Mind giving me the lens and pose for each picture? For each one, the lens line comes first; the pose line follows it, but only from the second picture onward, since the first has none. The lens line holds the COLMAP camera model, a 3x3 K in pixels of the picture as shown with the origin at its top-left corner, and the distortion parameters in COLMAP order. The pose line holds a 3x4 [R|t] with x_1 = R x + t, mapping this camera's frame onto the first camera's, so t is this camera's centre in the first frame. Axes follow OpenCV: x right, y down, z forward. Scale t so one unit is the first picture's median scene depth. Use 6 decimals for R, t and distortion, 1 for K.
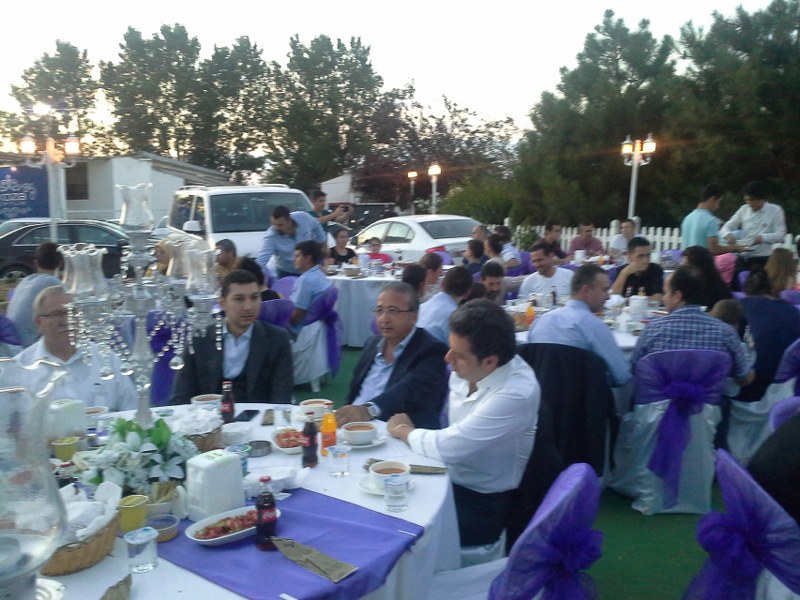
lens RADIAL K [[763.2, 0, 414.6], [0, 763.2, 305.3], [0, 0, 1]] dist [0.003185, -0.010209]
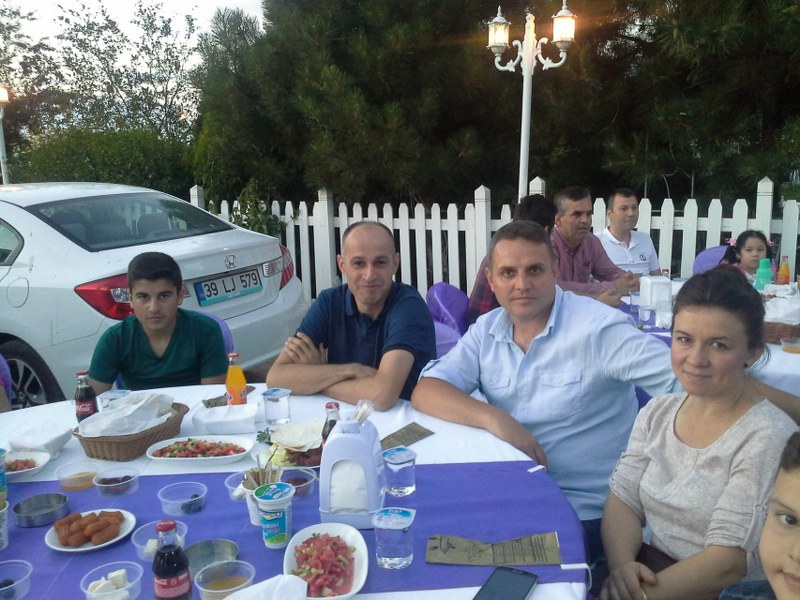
lens RADIAL K [[741.7, 0, 400.0], [0, 741.7, 300.0], [0, 0, 1]] dist [0.070609, 0.002421]
pose [[0.843249, -0.105216, 0.527124, -0.008614], [0.083665, 0.994395, 0.064645, -0.016654], [-0.530971, -0.010410, 0.847326, 0.139652]]
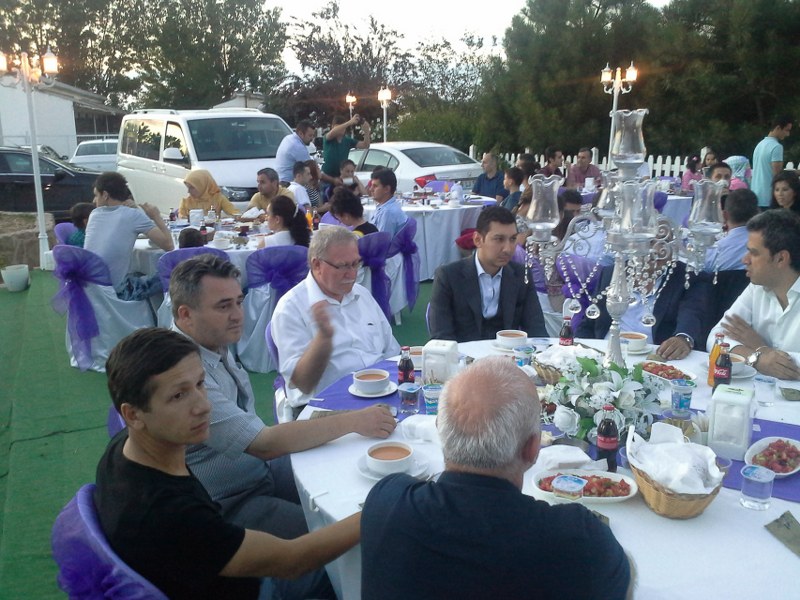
lens RADIAL K [[763.2, 0, 414.6], [0, 763.2, 305.3], [0, 0, 1]] dist [0.003185, -0.010209]
pose [[0.987148, -0.031231, 0.156728, -0.031317], [0.016446, 0.995364, 0.094758, -0.000570], [-0.158961, -0.090963, 0.983085, 0.003456]]
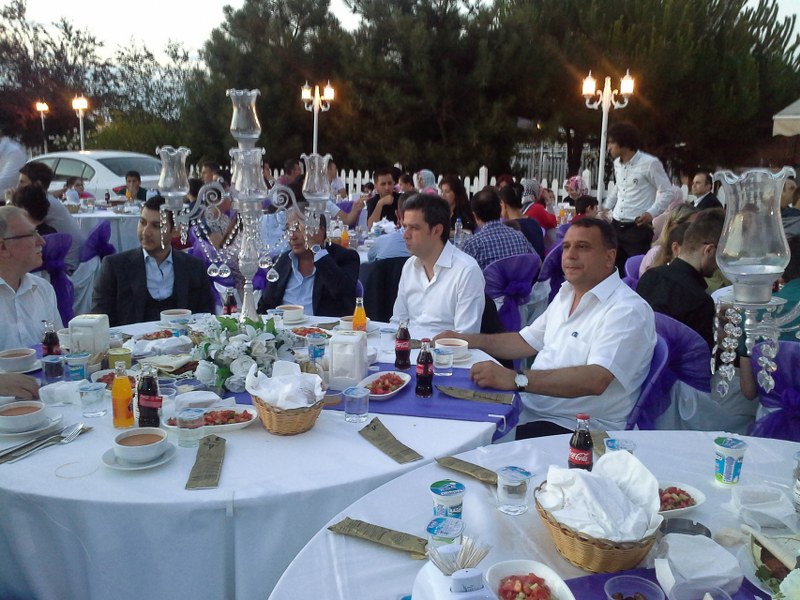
lens RADIAL K [[763.2, 0, 414.6], [0, 763.2, 305.3], [0, 0, 1]] dist [0.003185, -0.010209]
pose [[0.870510, -0.068109, 0.487415, -0.028204], [0.034848, 0.996422, 0.076997, 0.002453], [-0.490915, -0.050042, 0.869769, -0.002406]]
